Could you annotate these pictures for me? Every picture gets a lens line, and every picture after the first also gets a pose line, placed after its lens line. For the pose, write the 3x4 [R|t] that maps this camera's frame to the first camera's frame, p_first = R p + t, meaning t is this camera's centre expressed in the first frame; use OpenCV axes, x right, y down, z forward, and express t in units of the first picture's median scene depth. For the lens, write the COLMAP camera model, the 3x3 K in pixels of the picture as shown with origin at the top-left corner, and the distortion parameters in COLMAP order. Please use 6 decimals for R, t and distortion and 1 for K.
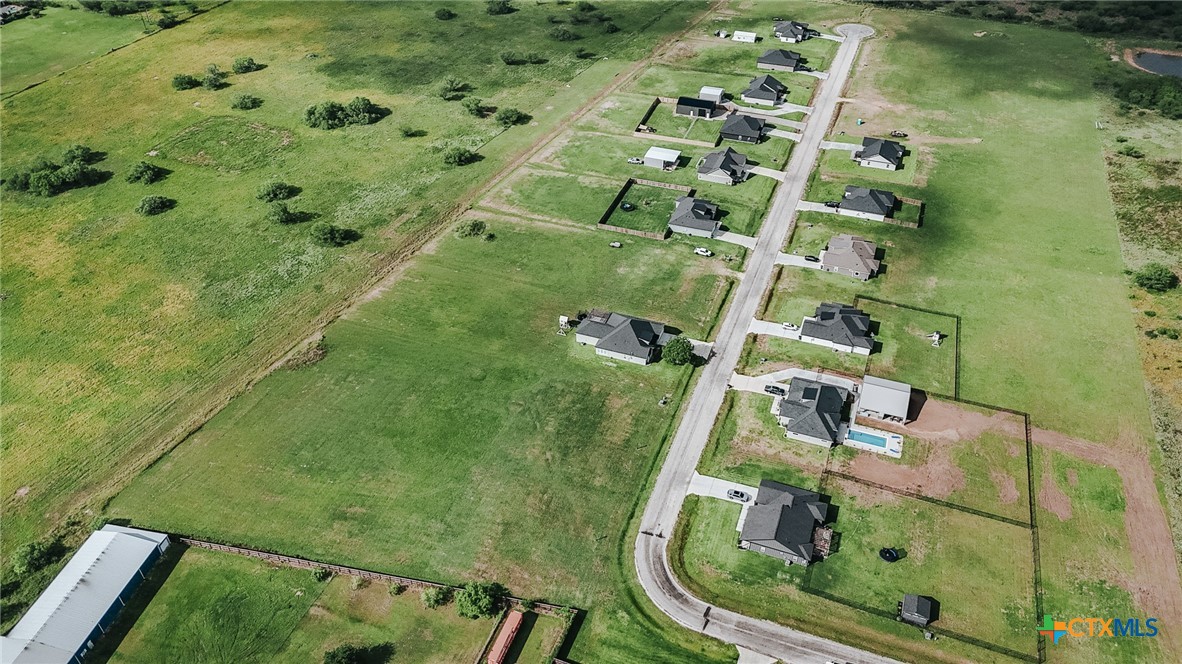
lens RADIAL K [[875.1, 0, 587.8], [0, 875.1, 332.7], [0, 0, 1]] dist [0.076960, -0.076629]
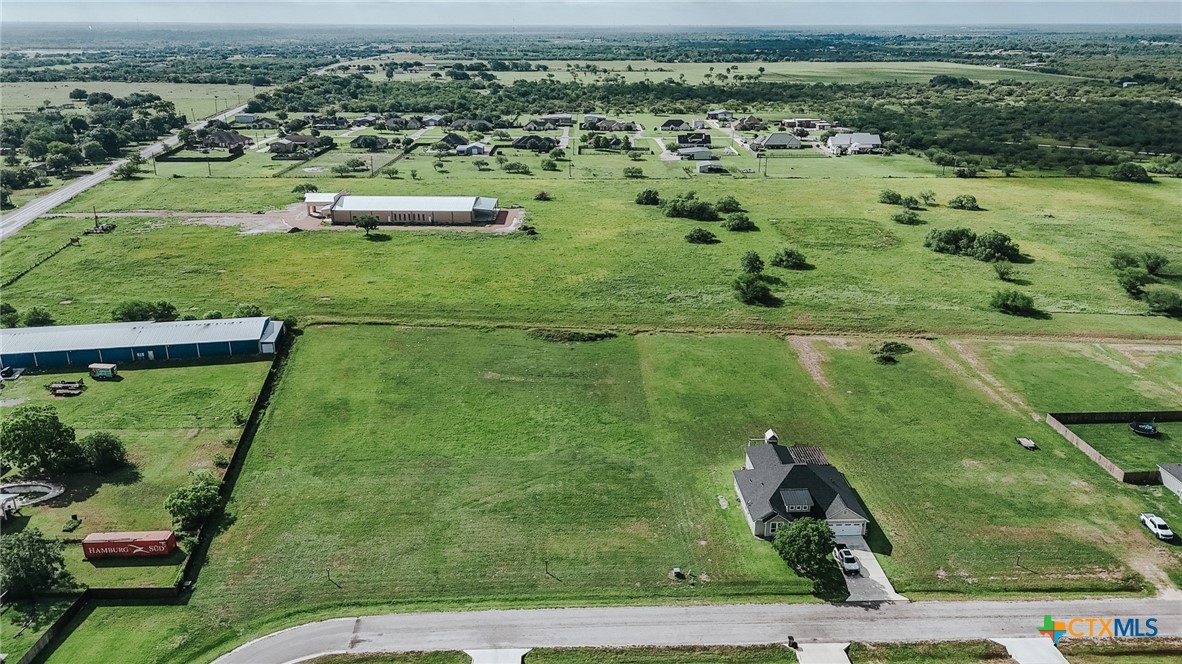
lens RADIAL K [[875.1, 0, 588.7], [0, 875.1, 330.4], [0, 0, 1]] dist [0.076960, -0.076629]
pose [[0.390227, 0.313471, -0.865713, 0.403651], [-0.572349, 0.819101, 0.038602, -0.025321], [0.721207, 0.480426, 0.499050, 0.527310]]
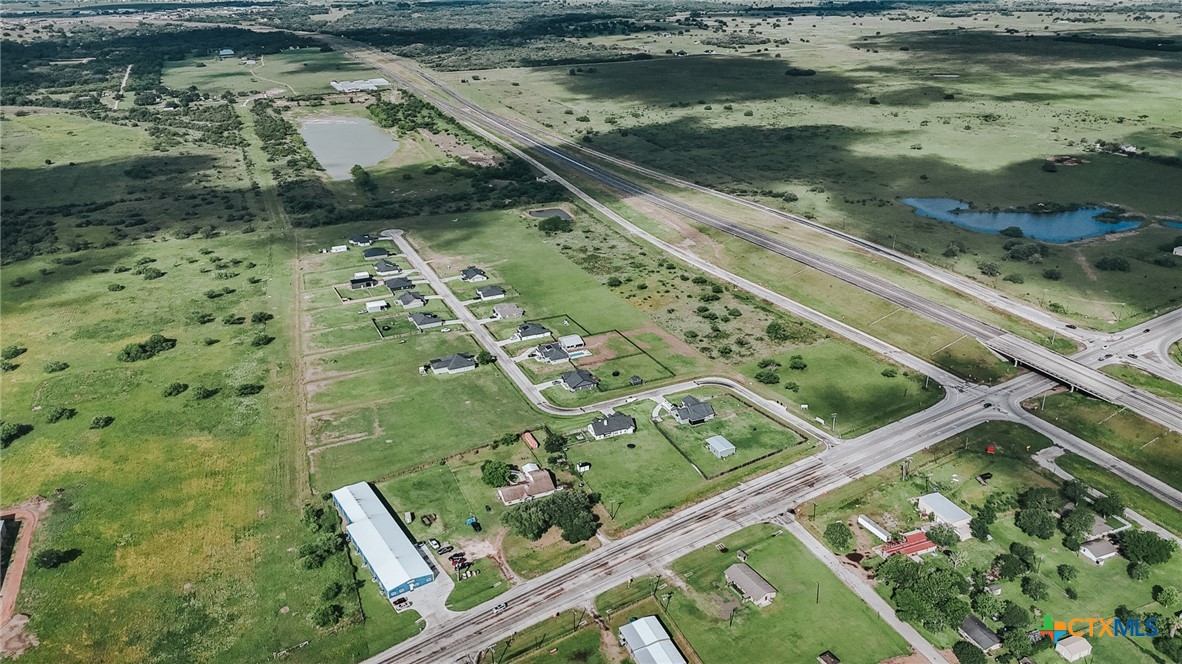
lens RADIAL K [[875.1, 0, 598.9], [0, 875.1, 333.2], [0, 0, 1]] dist [0.076960, -0.076629]
pose [[0.699684, -0.285890, 0.654759, -0.936111], [0.445951, 0.890759, -0.087613, 0.242434], [-0.558185, 0.353291, 0.750743, -0.657580]]
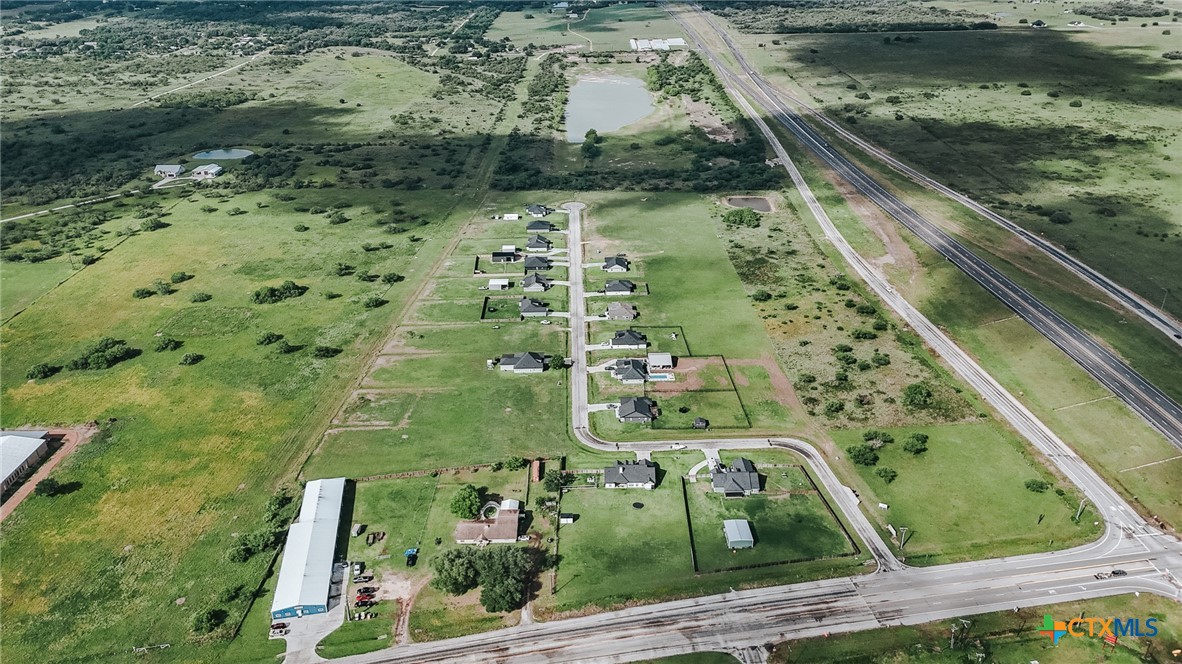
lens RADIAL K [[875.1, 0, 595.0], [0, 875.1, 334.1], [0, 0, 1]] dist [0.076960, -0.076629]
pose [[0.924806, -0.167490, 0.341586, -0.406984], [0.237297, 0.955760, -0.173819, 0.277727], [-0.297361, 0.241806, 0.923637, -0.706588]]
